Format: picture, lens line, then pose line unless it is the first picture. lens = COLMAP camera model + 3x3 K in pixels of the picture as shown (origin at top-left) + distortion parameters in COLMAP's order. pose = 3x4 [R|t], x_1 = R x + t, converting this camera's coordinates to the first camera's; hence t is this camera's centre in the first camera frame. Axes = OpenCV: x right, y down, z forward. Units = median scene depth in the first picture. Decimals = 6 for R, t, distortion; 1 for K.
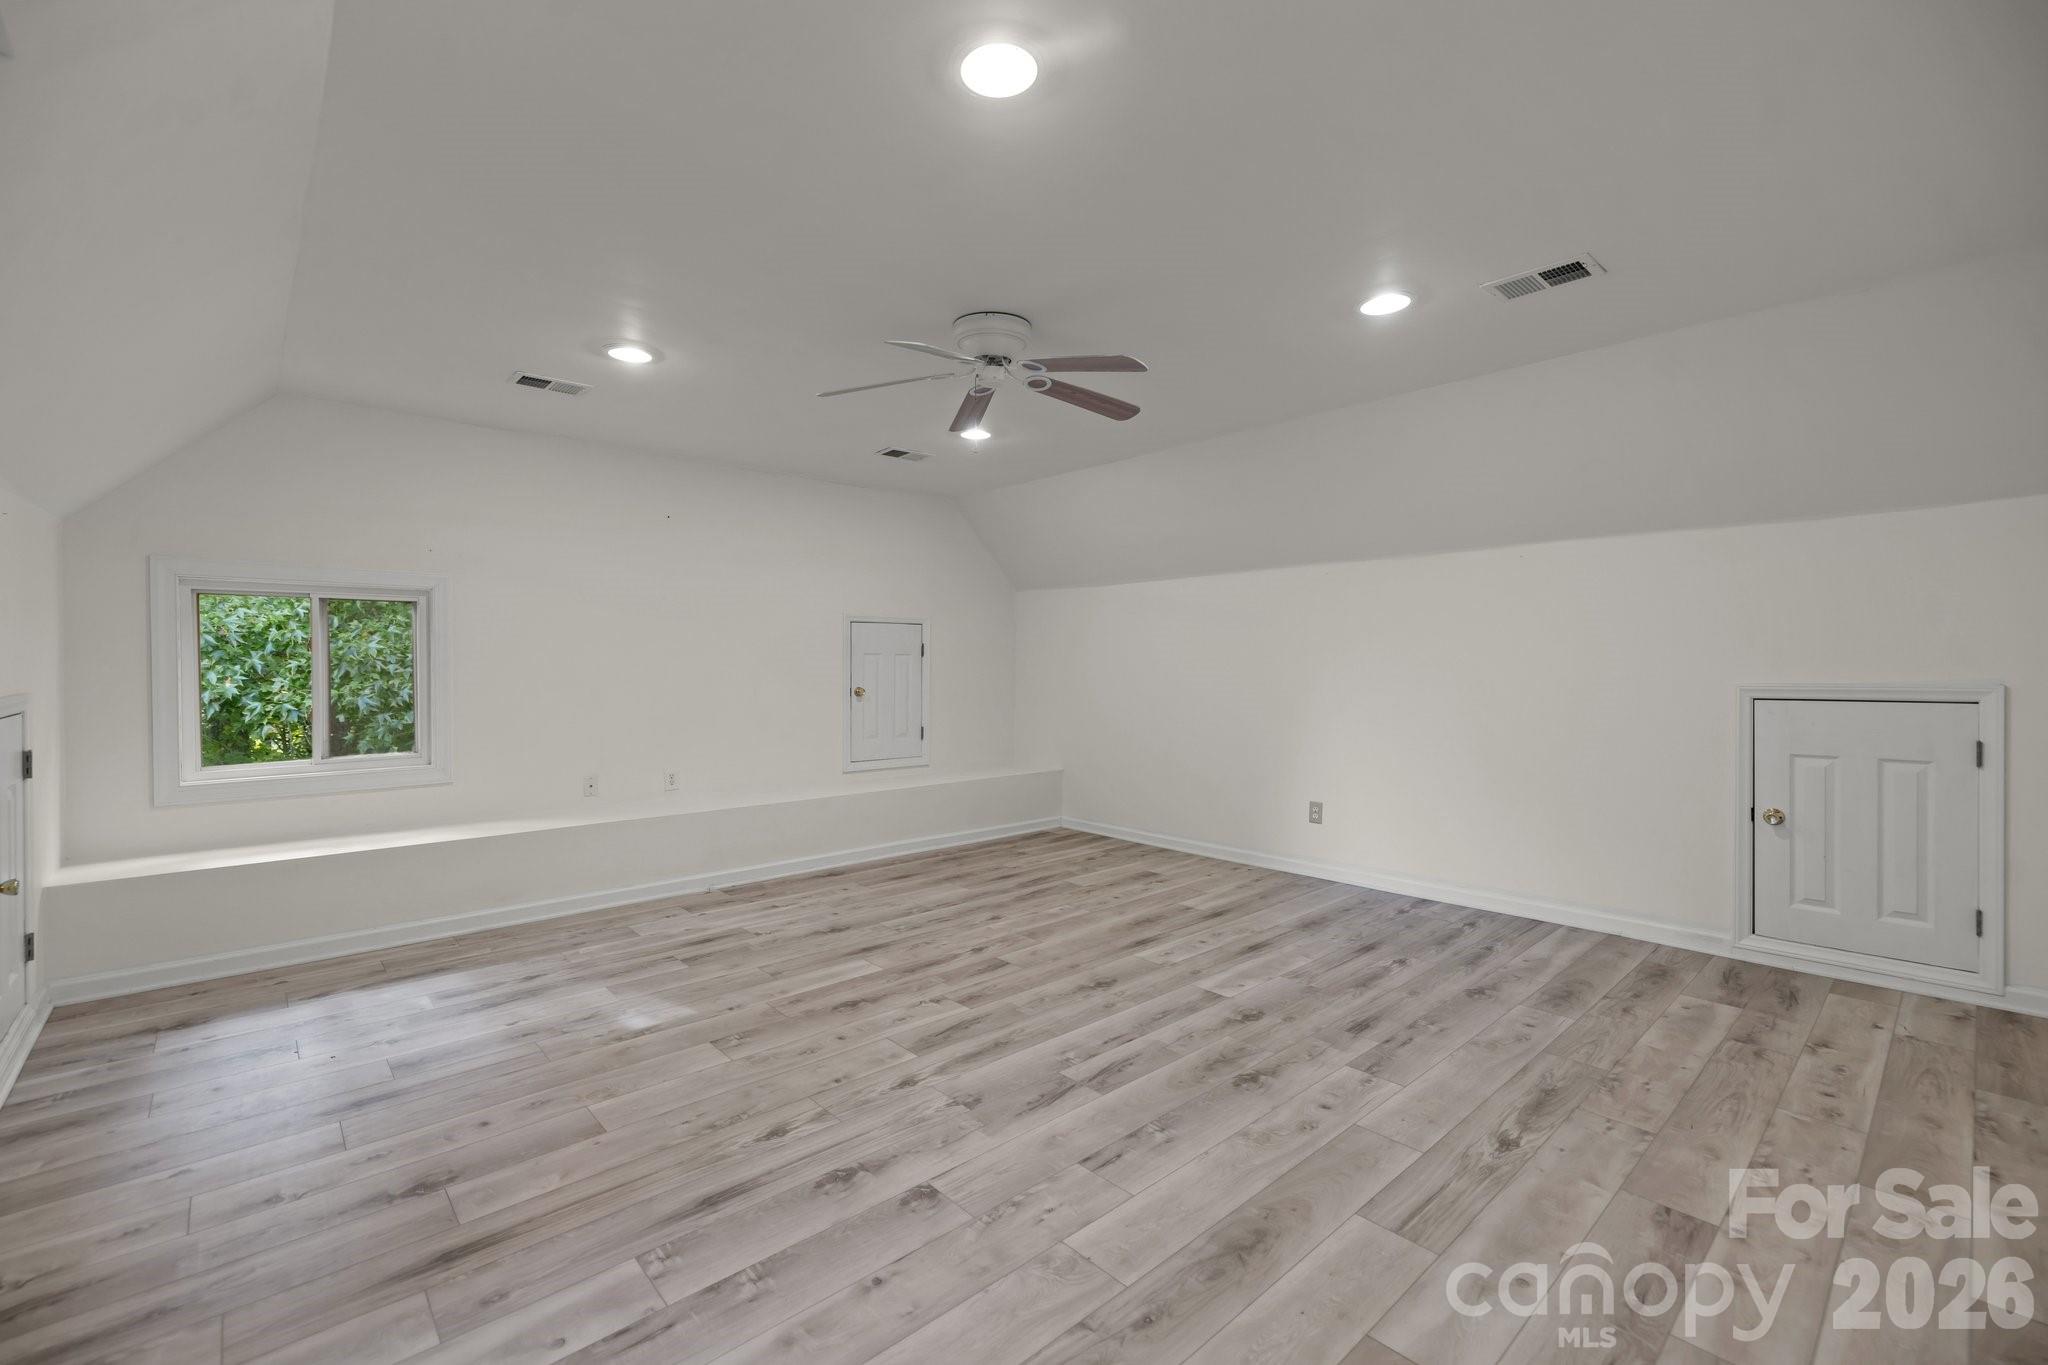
lens RADIAL K [[873.2, 0, 1027.6], [0, 873.2, 677.4], [0, 0, 1]] dist [0.000506, -0.000324]
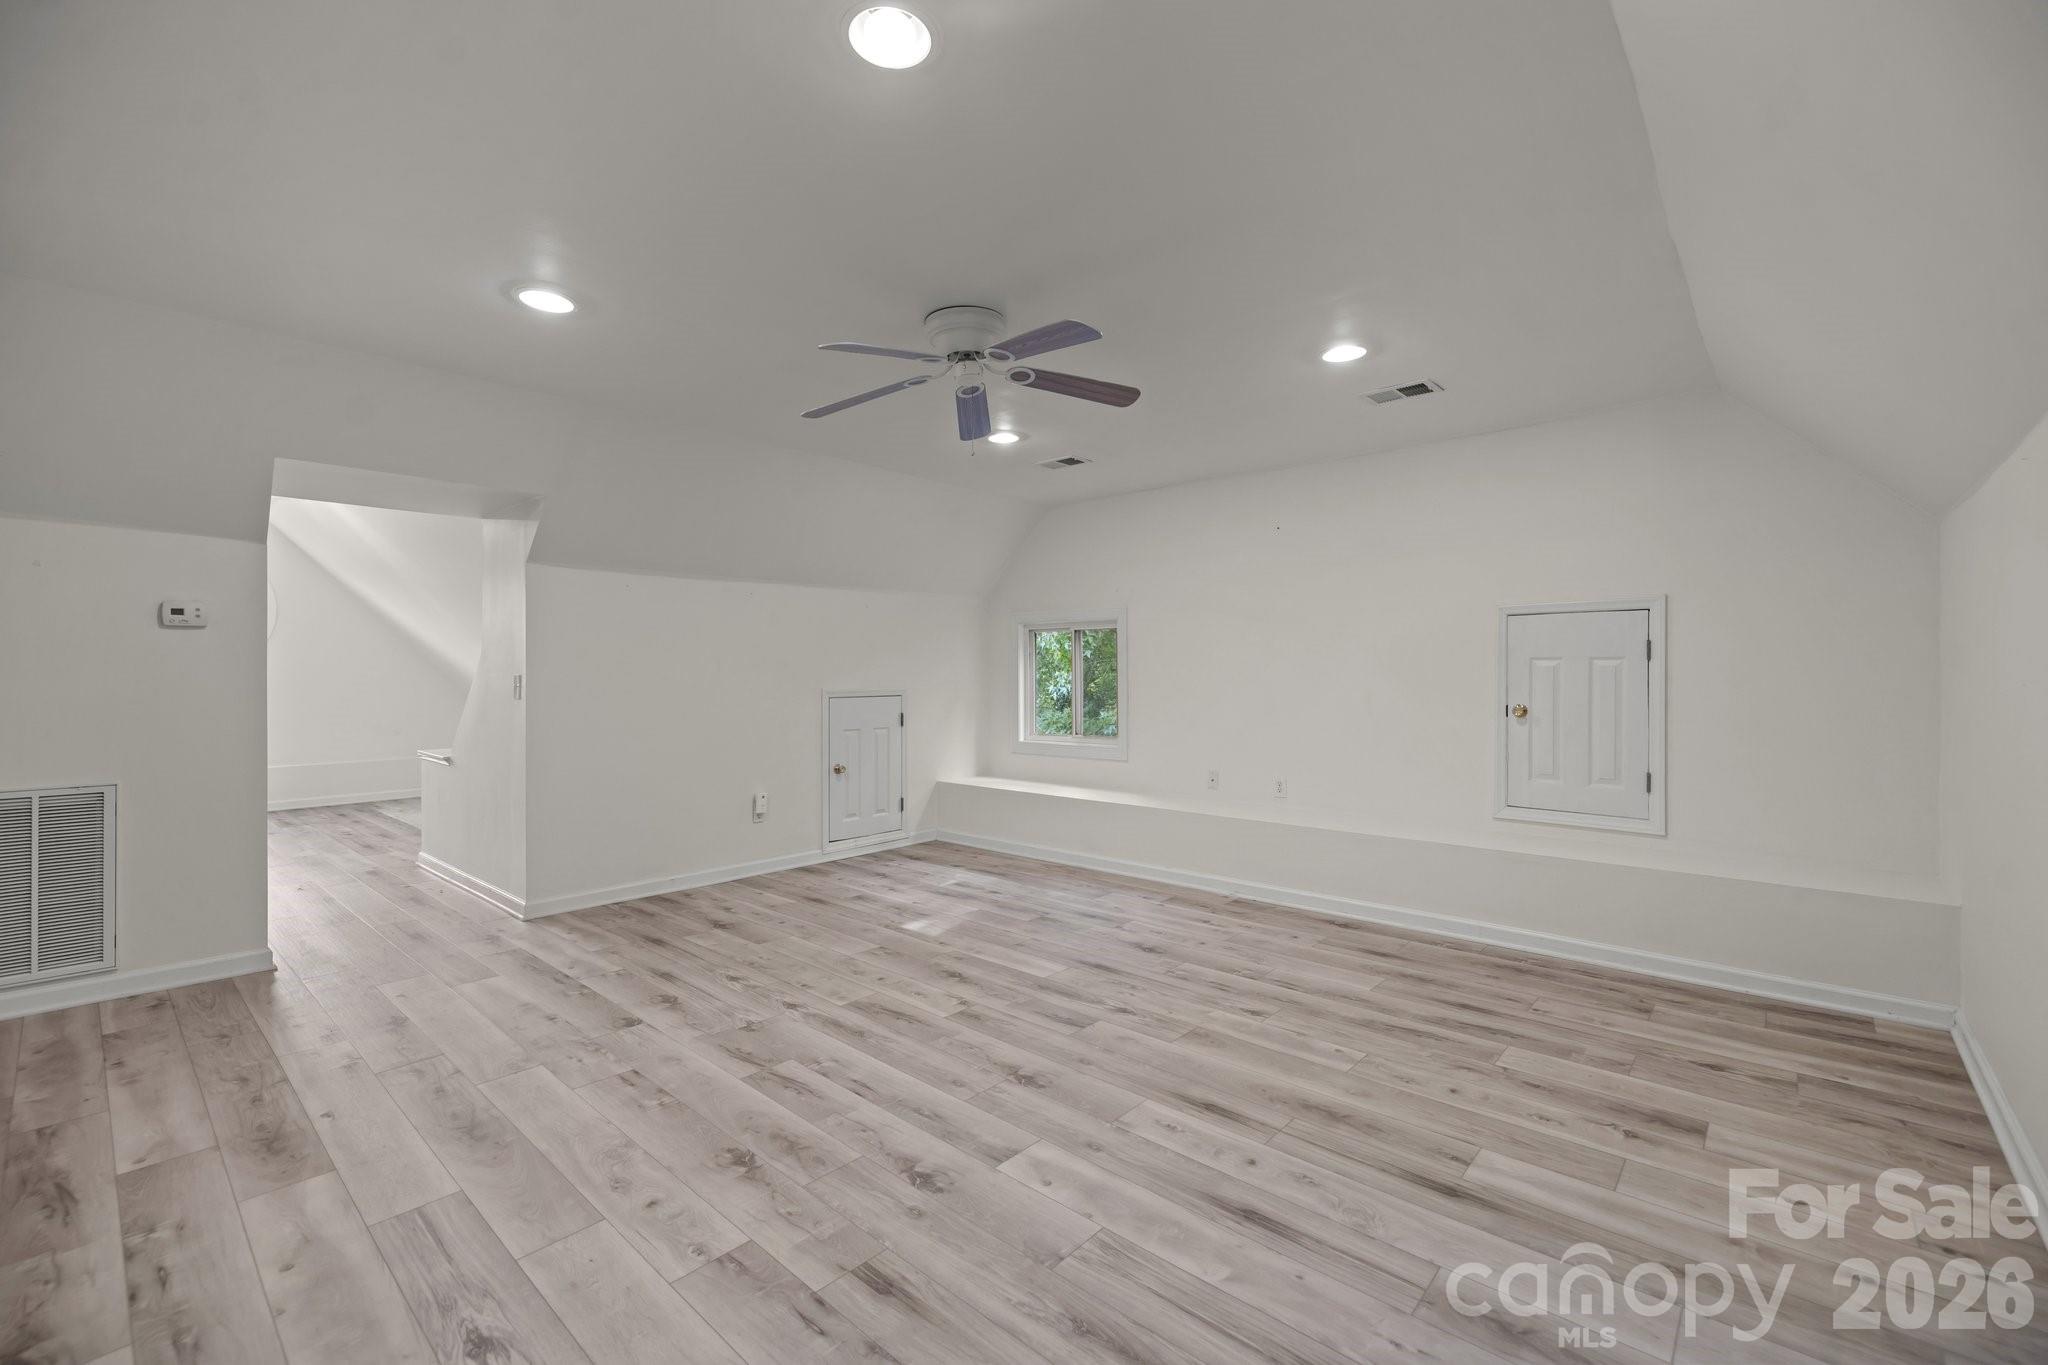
lens RADIAL K [[873.2, 0, 1027.6], [0, 873.2, 677.4], [0, 0, 1]] dist [0.000506, -0.000324]
pose [[0.089391, 0.004987, -0.995984, 0.922144], [-0.013657, 0.999900, 0.003781, -0.018362], [0.995903, 0.013264, 0.089450, 0.973799]]
